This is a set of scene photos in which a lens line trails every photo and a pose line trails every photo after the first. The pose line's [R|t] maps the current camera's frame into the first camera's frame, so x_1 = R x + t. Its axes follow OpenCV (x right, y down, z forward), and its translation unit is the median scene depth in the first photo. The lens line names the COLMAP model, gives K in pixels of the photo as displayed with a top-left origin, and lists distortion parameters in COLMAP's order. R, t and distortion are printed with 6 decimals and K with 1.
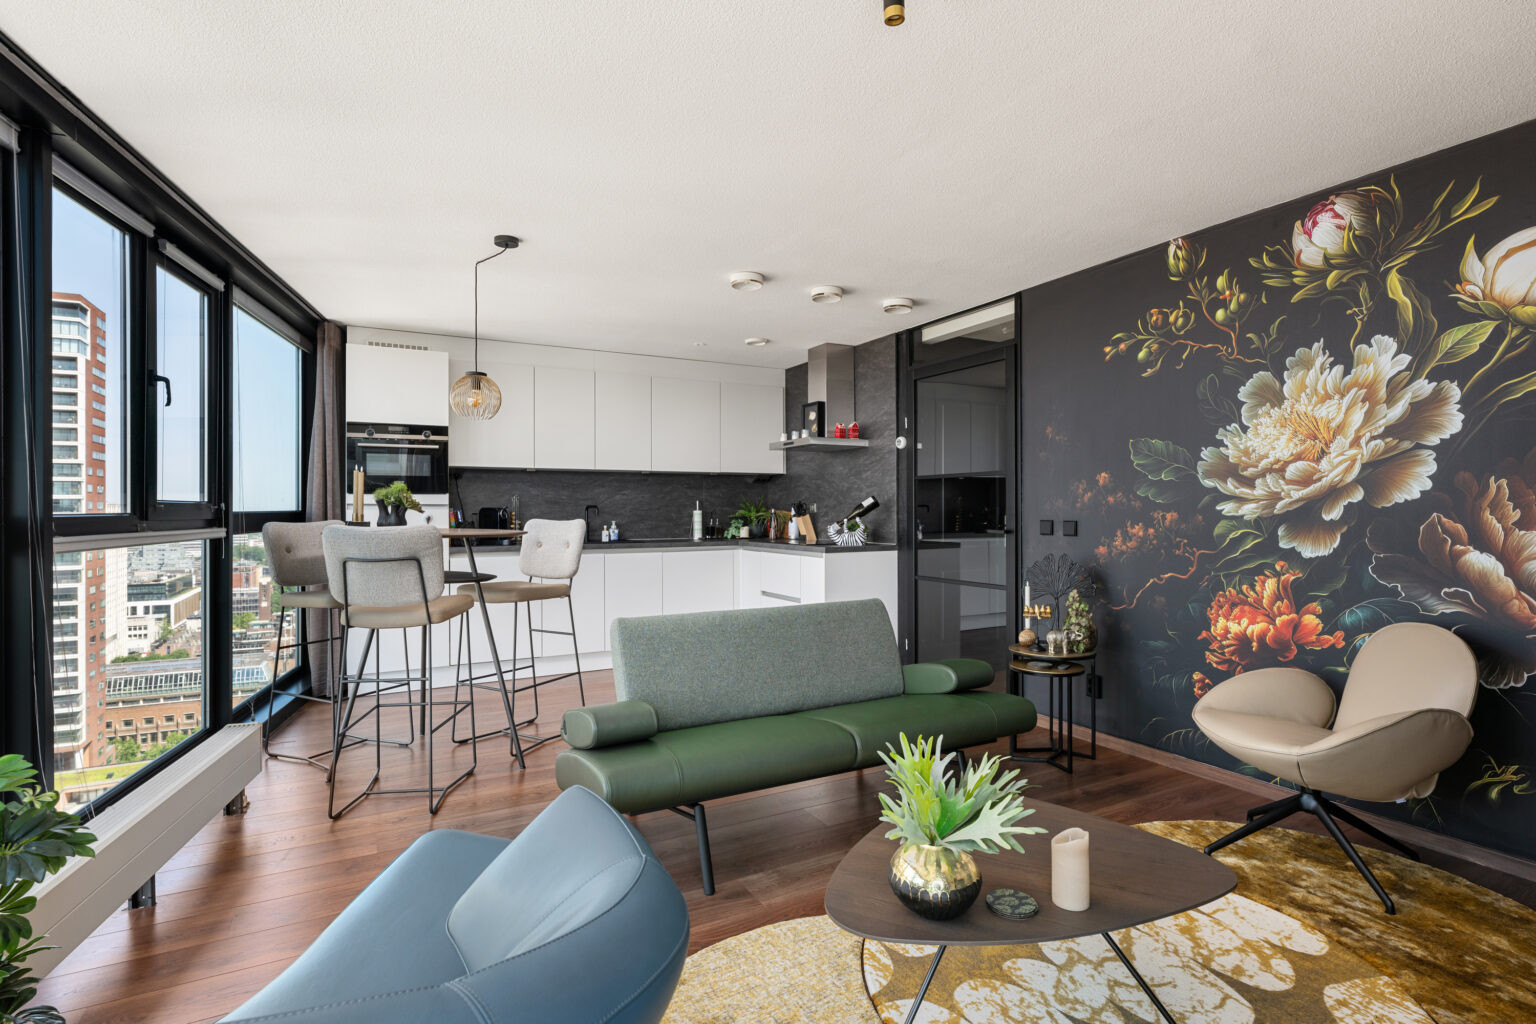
lens RADIAL K [[770.0, 0, 768.0], [0, 770.0, 512.0], [0, 0, 1]] dist [-0.001886, -0.000282]
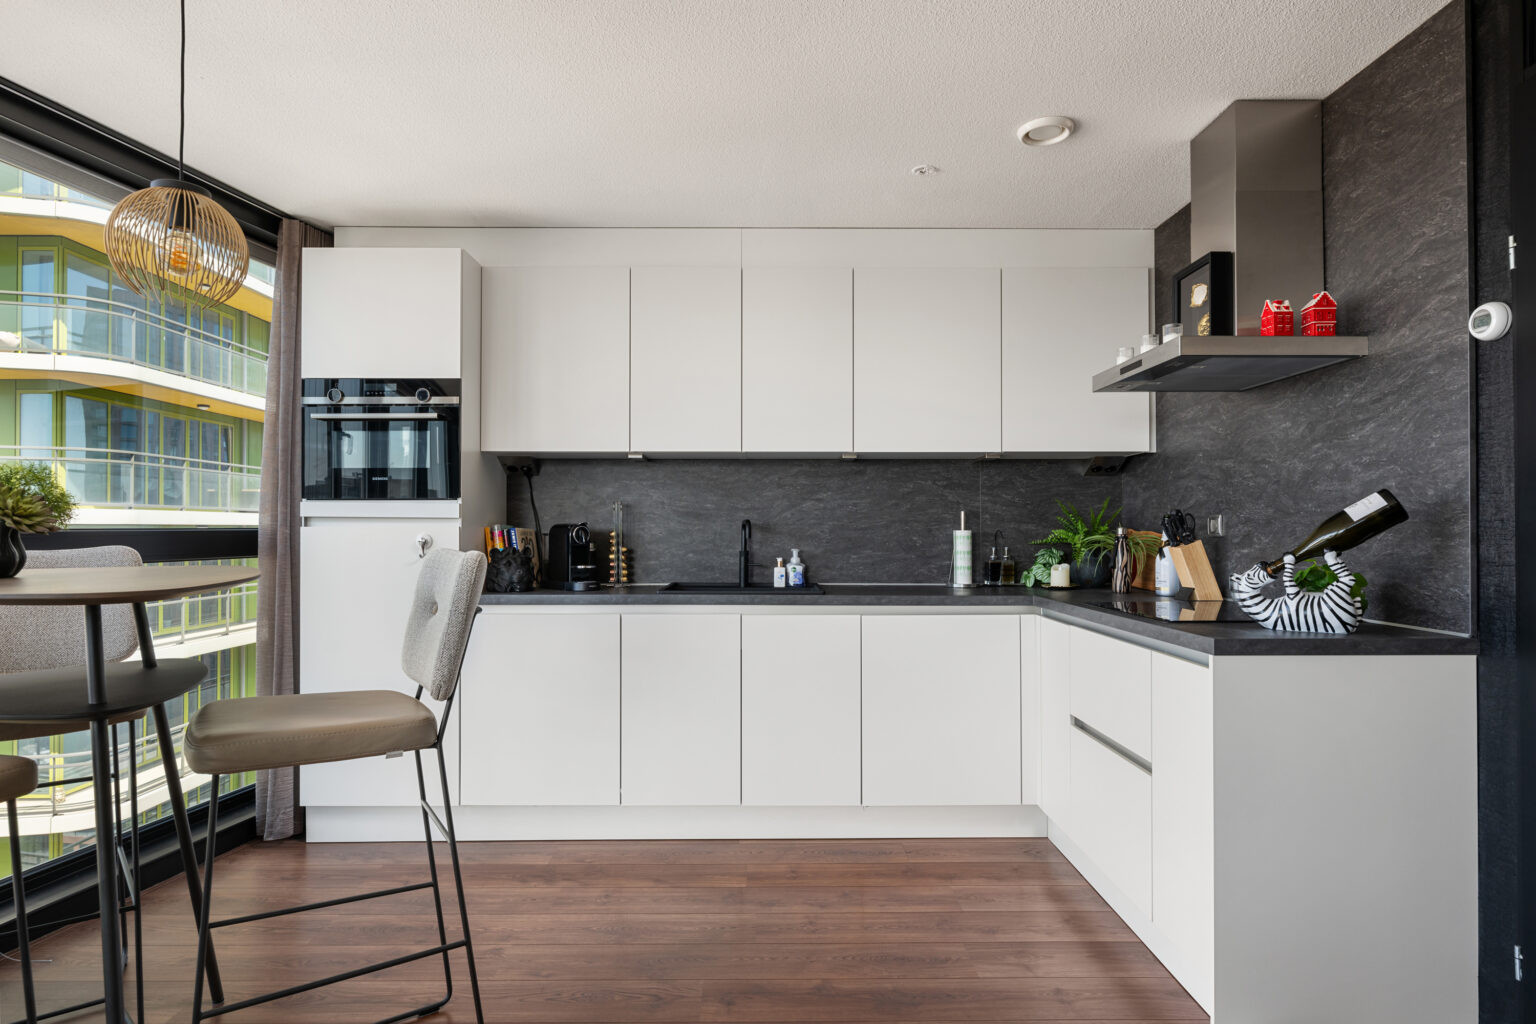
lens RADIAL K [[855.9, 0, 768.0], [0, 855.9, 512.0], [0, 0, 1]] dist [0.004639, 0.001055]
pose [[0.878905, -0.005994, -0.476958, 0.072086], [-0.005036, 0.999749, -0.021844, -0.001086], [0.476969, 0.021601, 0.878654, 0.496869]]
